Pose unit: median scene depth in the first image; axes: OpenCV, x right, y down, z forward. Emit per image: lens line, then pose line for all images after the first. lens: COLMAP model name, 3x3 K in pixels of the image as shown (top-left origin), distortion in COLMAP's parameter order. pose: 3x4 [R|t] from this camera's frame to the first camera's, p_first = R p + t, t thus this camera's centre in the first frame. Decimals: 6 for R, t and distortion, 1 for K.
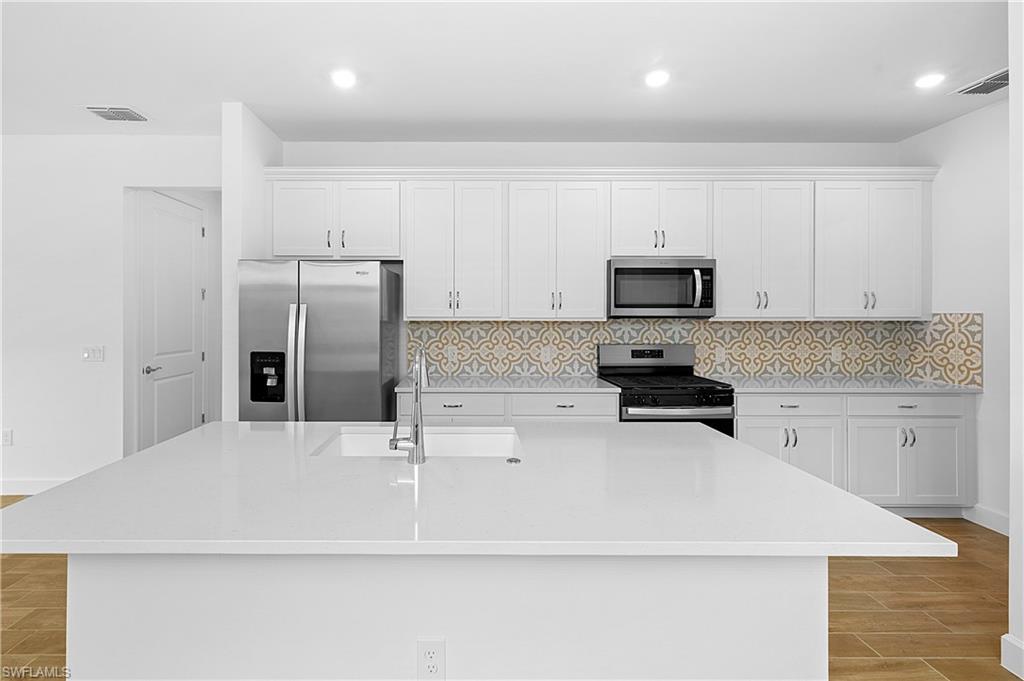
lens RADIAL K [[465.8, 0, 508.9], [0, 465.8, 321.4], [0, 0, 1]] dist [-0.000359, 0.000101]
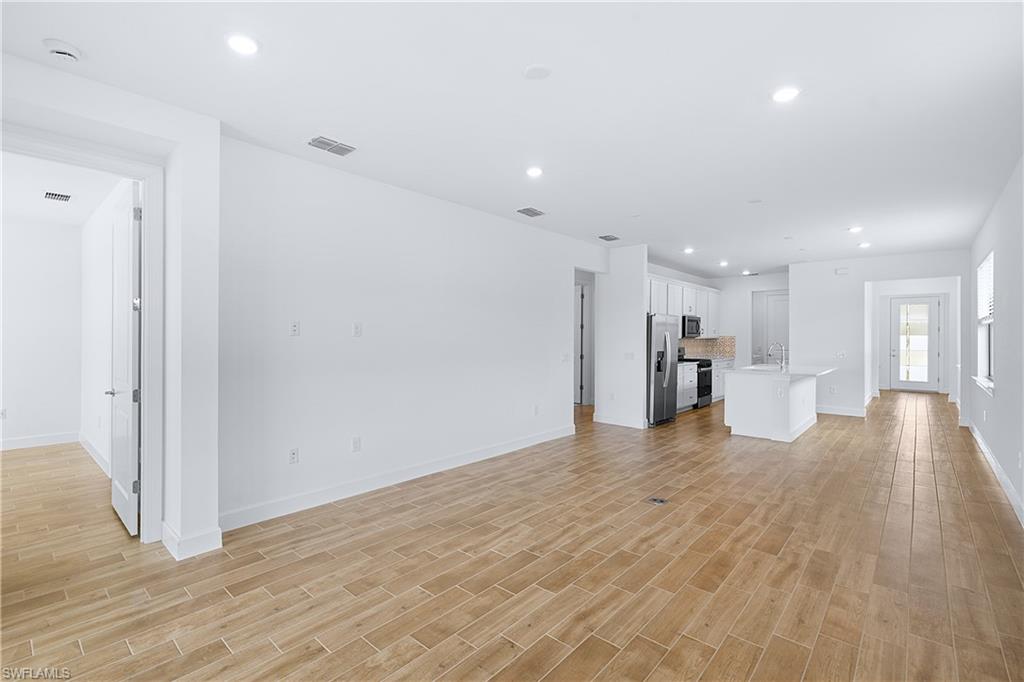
lens RADIAL K [[465.8, 0, 504.4], [0, 465.8, 338.4], [0, 0, 1]] dist [-0.000359, 0.000101]
pose [[0.664413, -0.000341, 0.747366, -0.771211], [-0.002956, 0.999991, 0.003084, -0.001783], [-0.747360, -0.004258, 0.664406, -0.006118]]
